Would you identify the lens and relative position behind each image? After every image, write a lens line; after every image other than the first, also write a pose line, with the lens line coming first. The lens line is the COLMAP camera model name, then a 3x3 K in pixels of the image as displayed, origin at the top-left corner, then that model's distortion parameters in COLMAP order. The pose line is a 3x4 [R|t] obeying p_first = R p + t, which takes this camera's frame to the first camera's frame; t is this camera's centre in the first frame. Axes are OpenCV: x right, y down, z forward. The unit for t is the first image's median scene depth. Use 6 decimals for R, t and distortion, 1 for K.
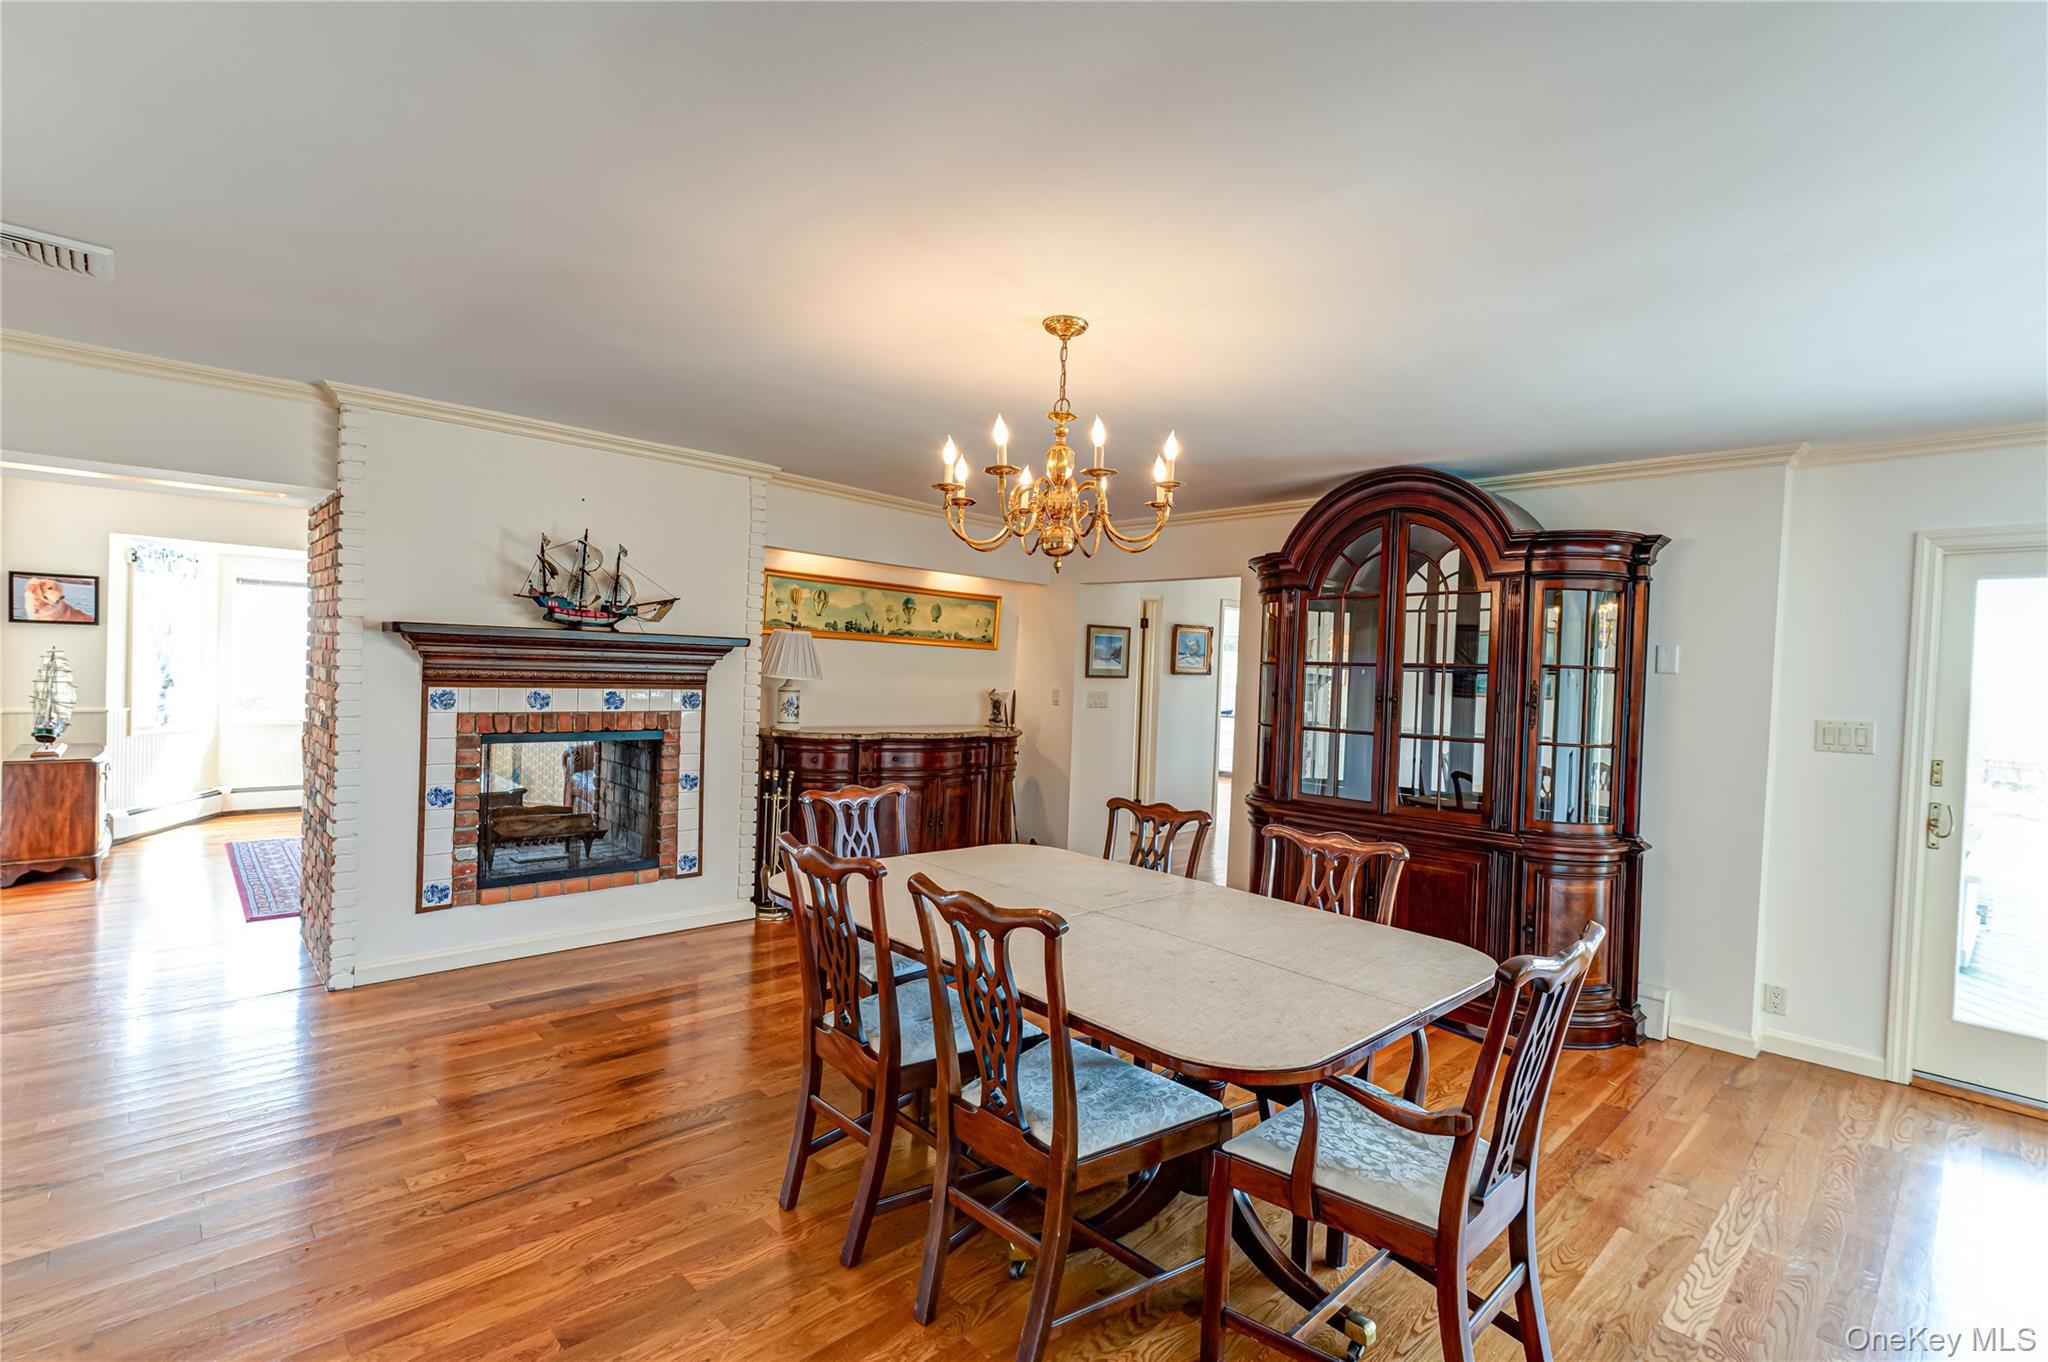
lens RADIAL K [[930.9, 0, 1021.4], [0, 930.9, 688.1], [0, 0, 1]] dist [0.003516, 0.001086]
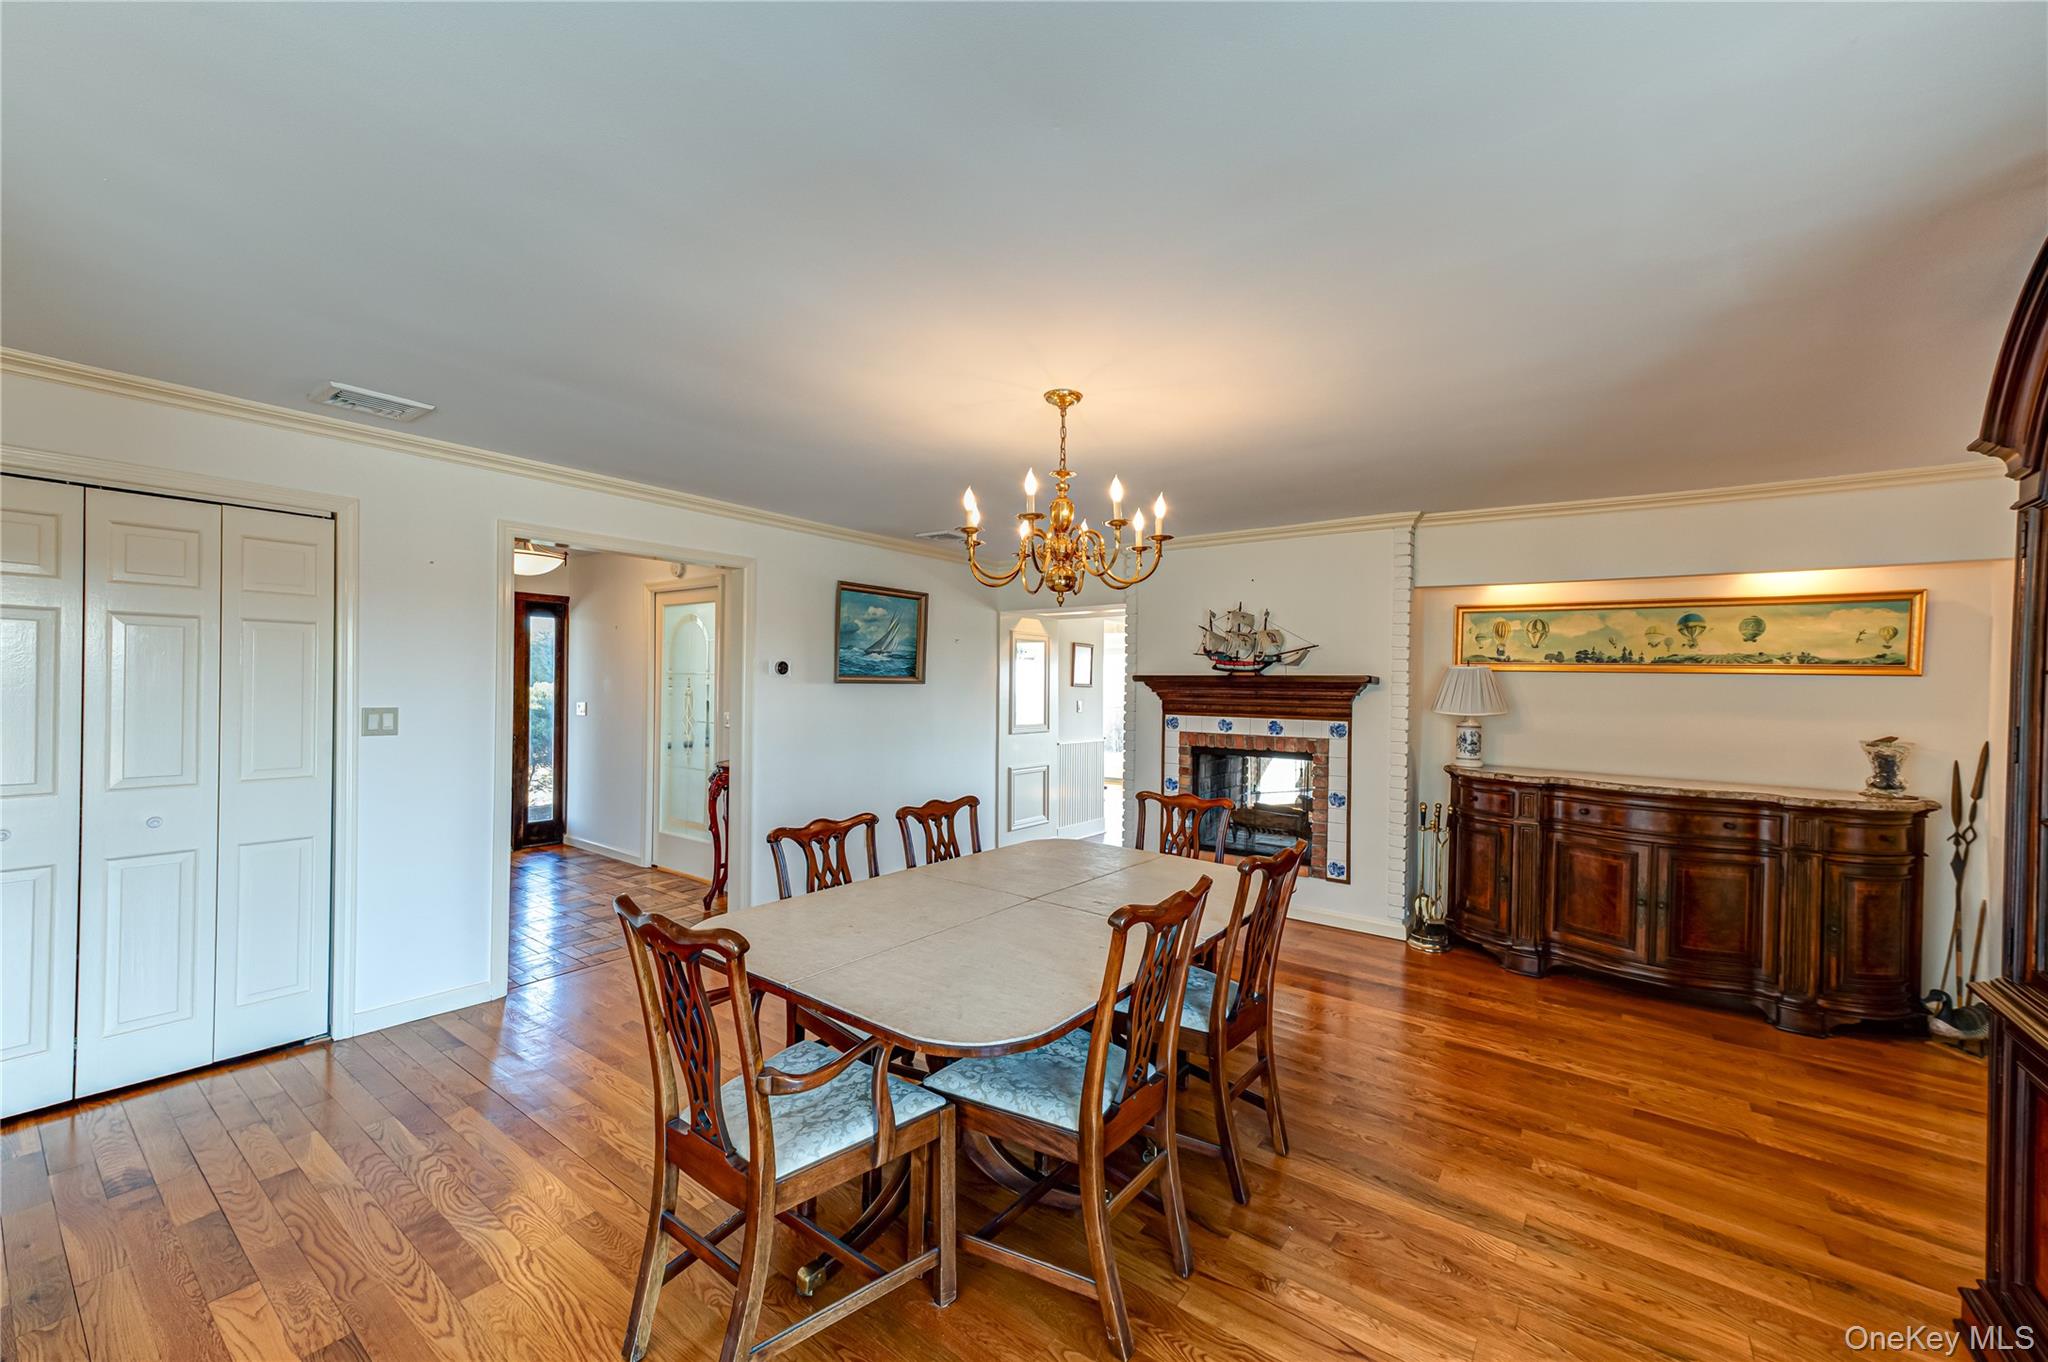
lens RADIAL K [[795.7, 0, 1028.7], [0, 795.7, 688.5], [0, 0, 1]] dist [0.021540, -0.002728]
pose [[0.177606, -0.031750, -0.983589, 0.591148], [-0.032946, 0.998727, -0.038188, 0.012323], [0.983550, 0.039188, 0.176334, 0.454414]]
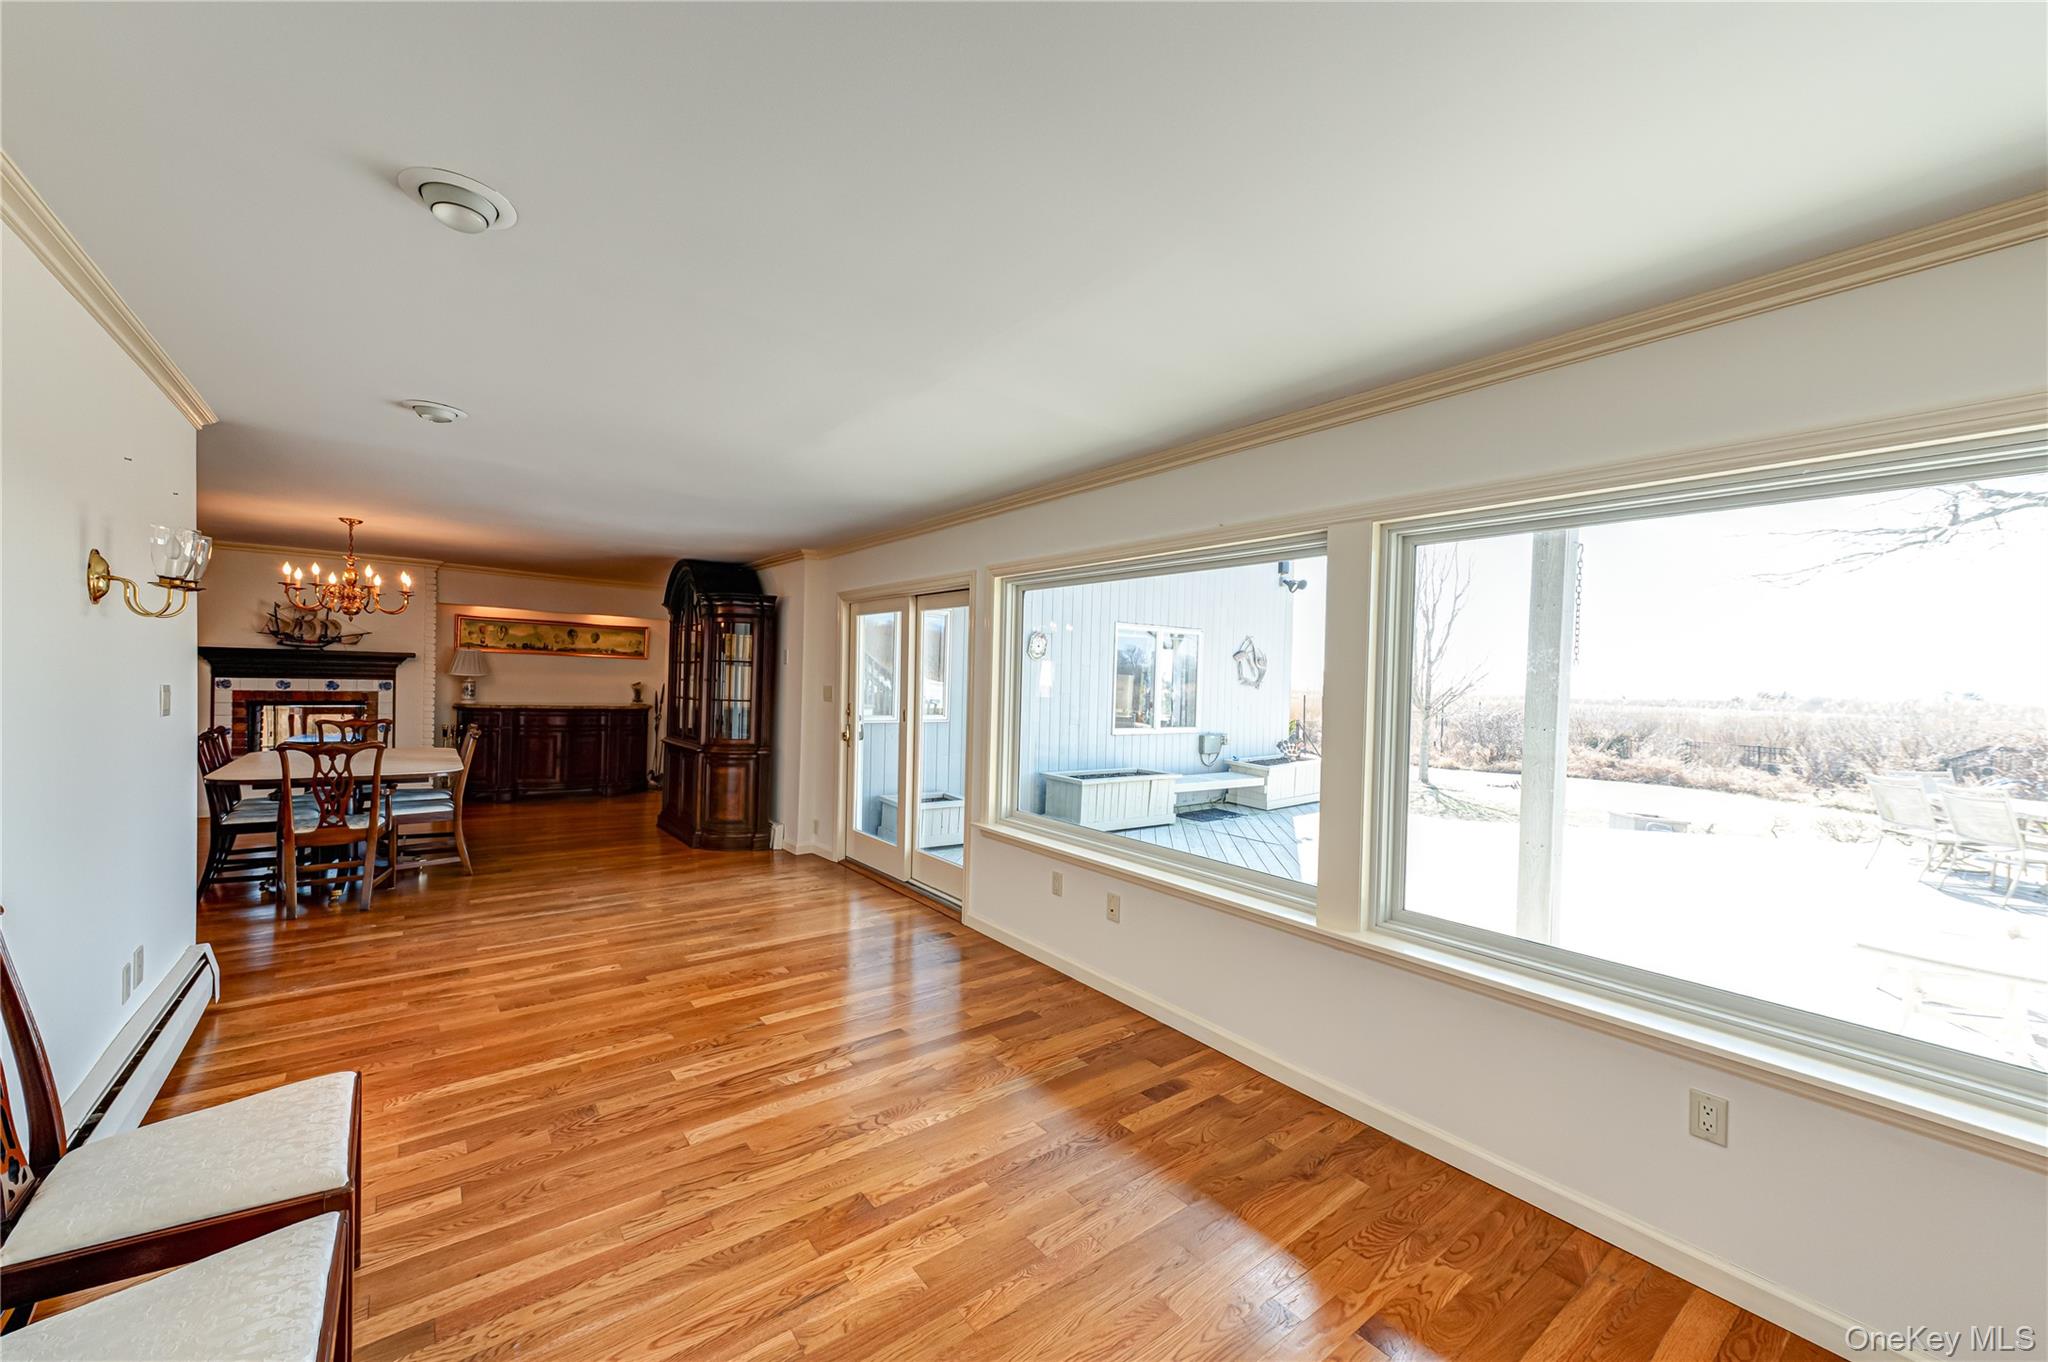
lens RADIAL K [[795.7, 0, 1028.7], [0, 795.7, 688.5], [0, 0, 1]] dist [0.021540, -0.002728]
pose [[0.995355, -0.010067, -0.095746, 1.160517], [0.008741, 0.999860, -0.014256, 0.056126], [0.095877, 0.013353, 0.995304, -0.537414]]
